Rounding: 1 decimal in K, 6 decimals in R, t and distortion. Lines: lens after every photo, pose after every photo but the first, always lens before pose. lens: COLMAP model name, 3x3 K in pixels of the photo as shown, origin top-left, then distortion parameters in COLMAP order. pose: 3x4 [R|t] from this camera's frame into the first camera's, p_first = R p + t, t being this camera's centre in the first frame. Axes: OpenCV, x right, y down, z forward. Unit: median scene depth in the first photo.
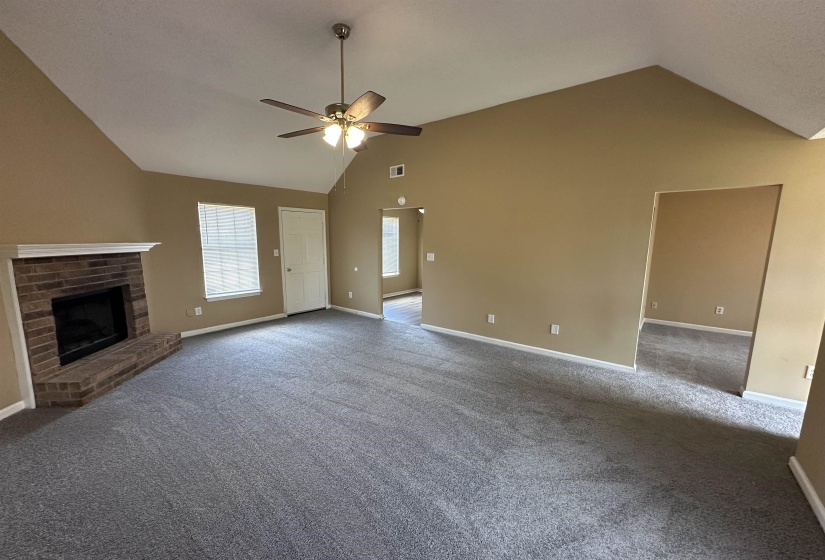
lens RADIAL K [[326.4, 0, 413.0], [0, 326.4, 292.9], [0, 0, 1]] dist [-0.000511, 0.000084]
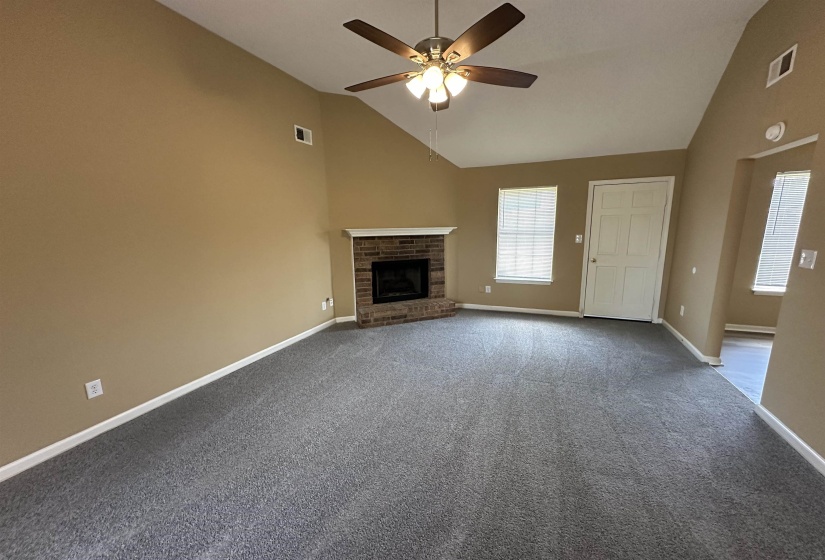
lens RADIAL K [[326.4, 0, 413.0], [0, 326.4, 292.9], [0, 0, 1]] dist [-0.000511, 0.000084]
pose [[0.267991, 0.185885, -0.945319, 0.416639], [-0.140149, 0.978294, 0.152638, -0.083633], [0.953173, 0.091580, 0.288225, 0.557512]]
